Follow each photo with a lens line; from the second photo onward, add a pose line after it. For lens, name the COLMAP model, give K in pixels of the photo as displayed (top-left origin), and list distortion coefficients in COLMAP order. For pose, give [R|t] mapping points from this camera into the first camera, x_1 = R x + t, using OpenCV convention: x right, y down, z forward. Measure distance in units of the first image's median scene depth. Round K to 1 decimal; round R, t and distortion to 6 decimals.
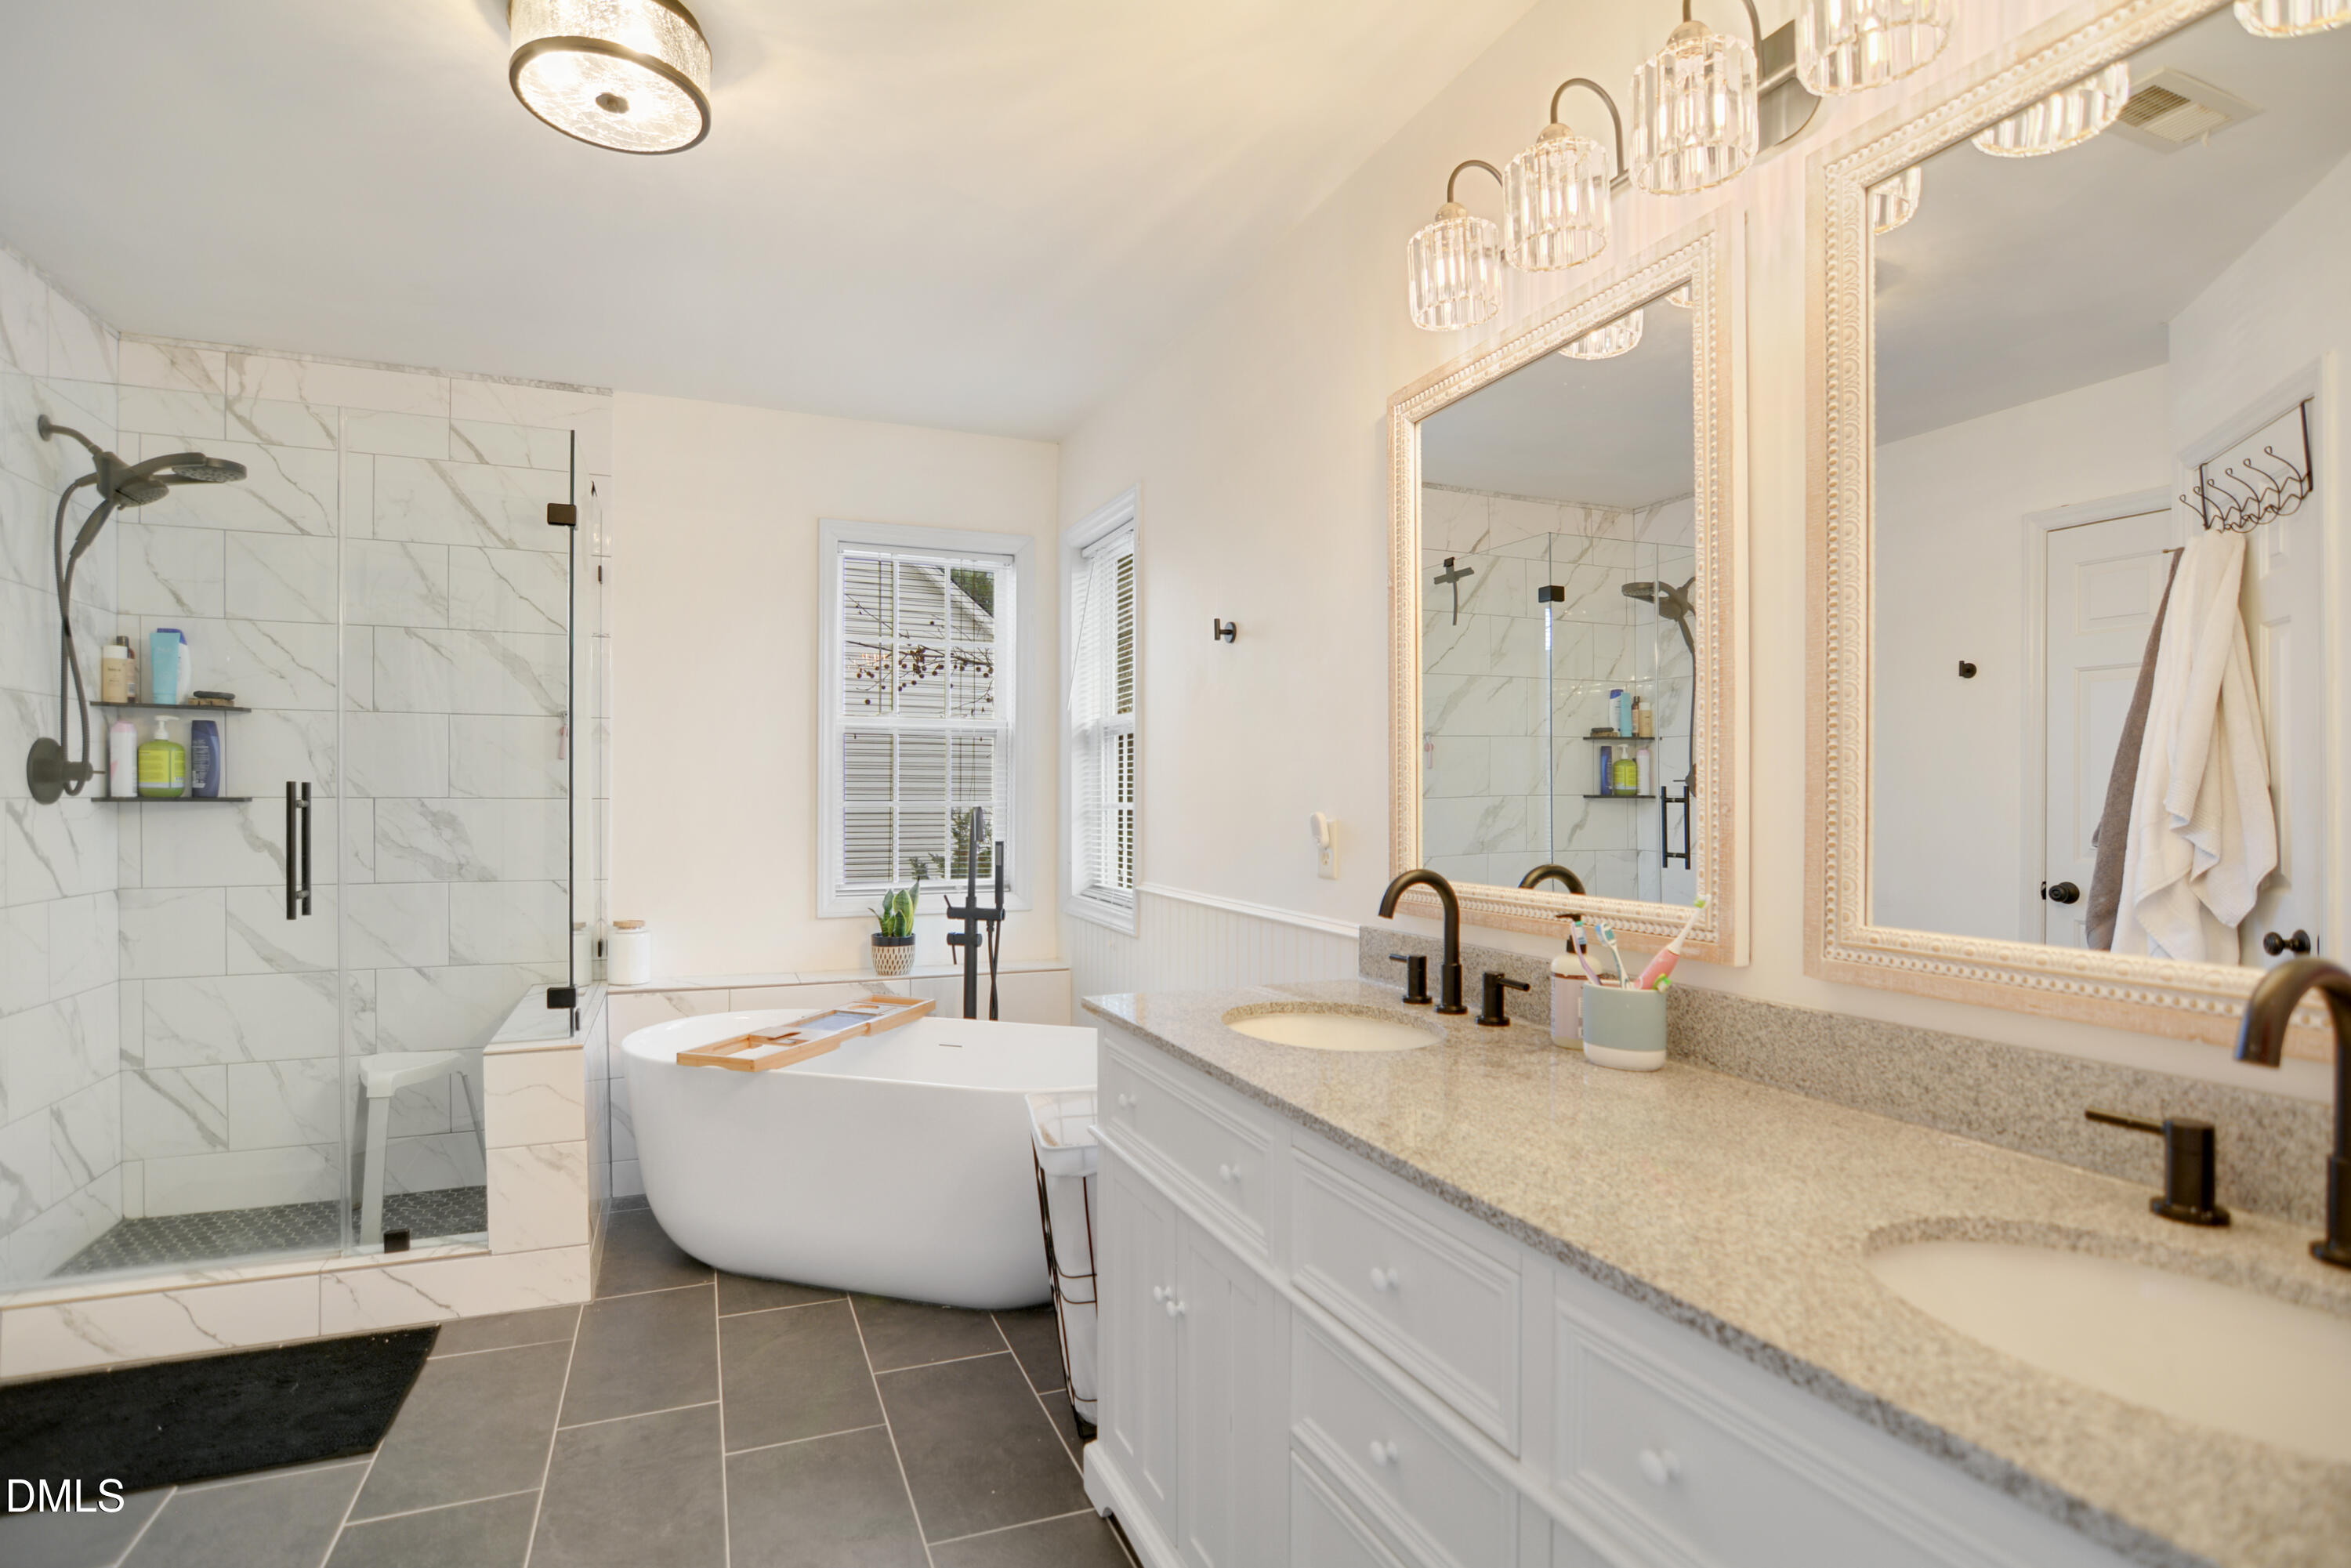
lens RADIAL K [[1169.1, 0, 1175.5], [0, 1169.1, 784.0], [0, 0, 1]] dist [-0.001176, 0.000163]
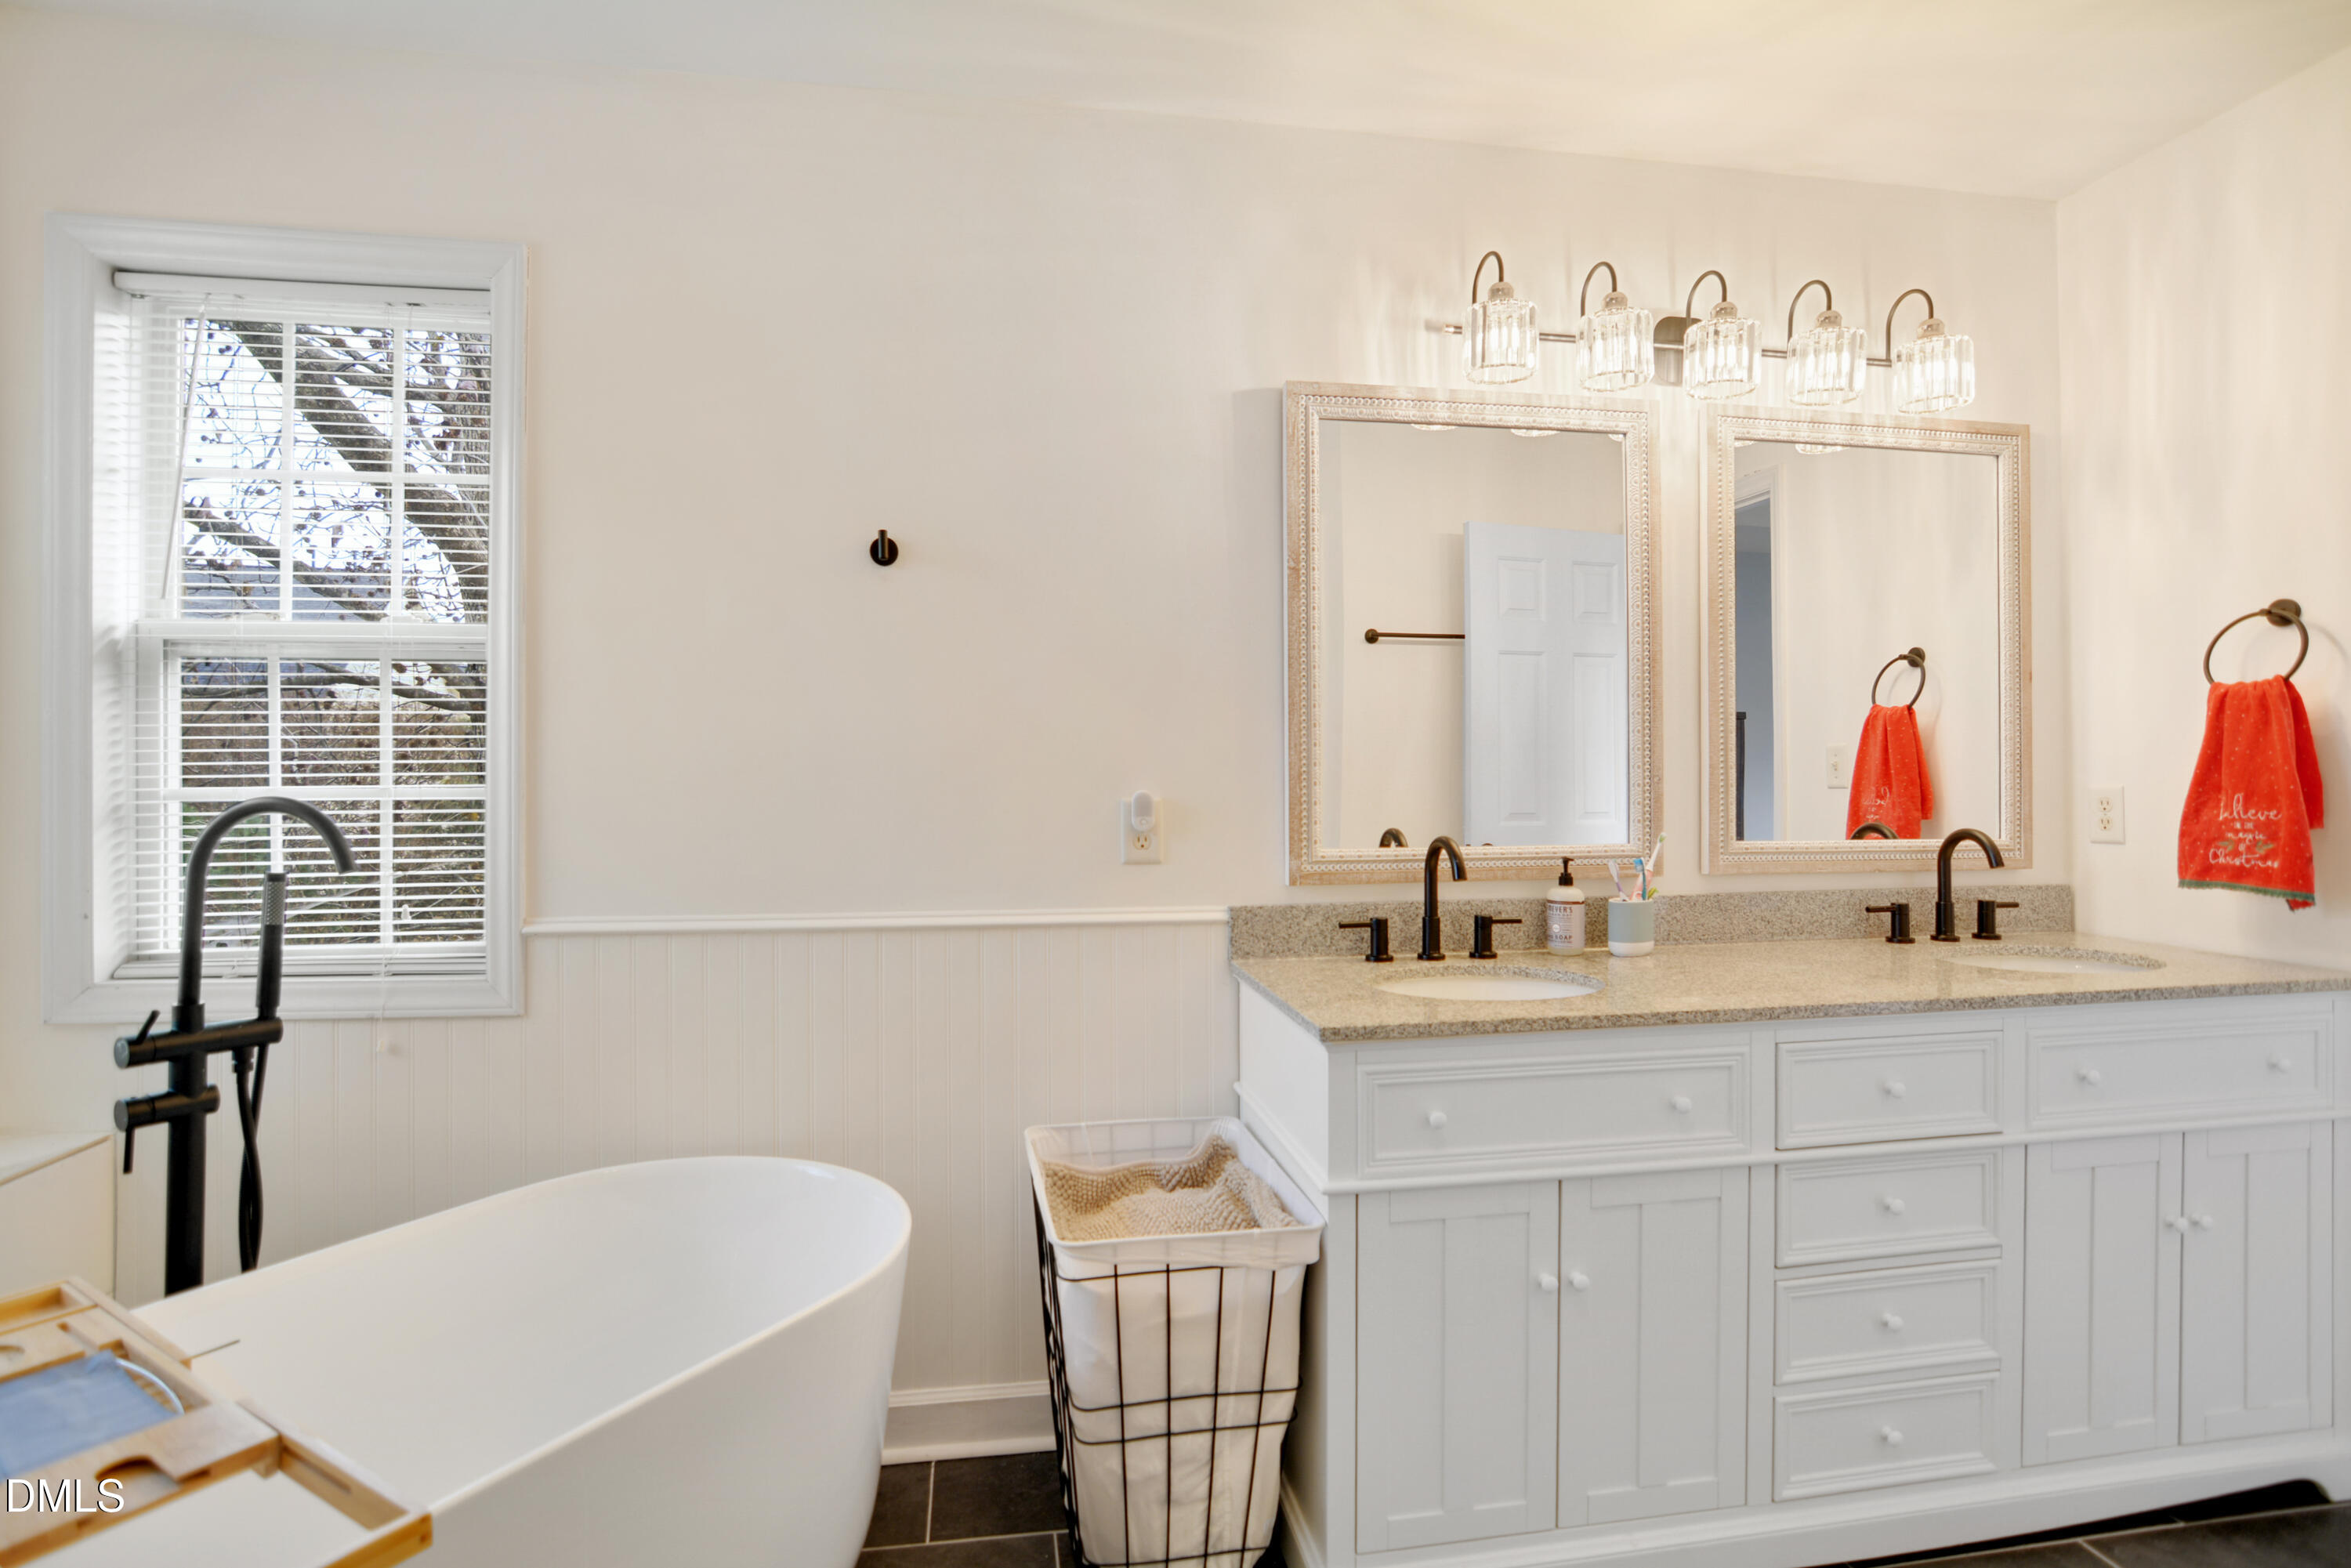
lens RADIAL K [[1102.2, 0, 1175.5], [0, 1102.2, 784.0], [0, 0, 1]] dist [-0.008839, -0.000353]
pose [[0.224840, 0.005034, 0.974383, -0.692366], [-0.003542, 0.999984, -0.004349, 0.022273], [-0.974389, -0.002474, 0.224855, 0.789557]]
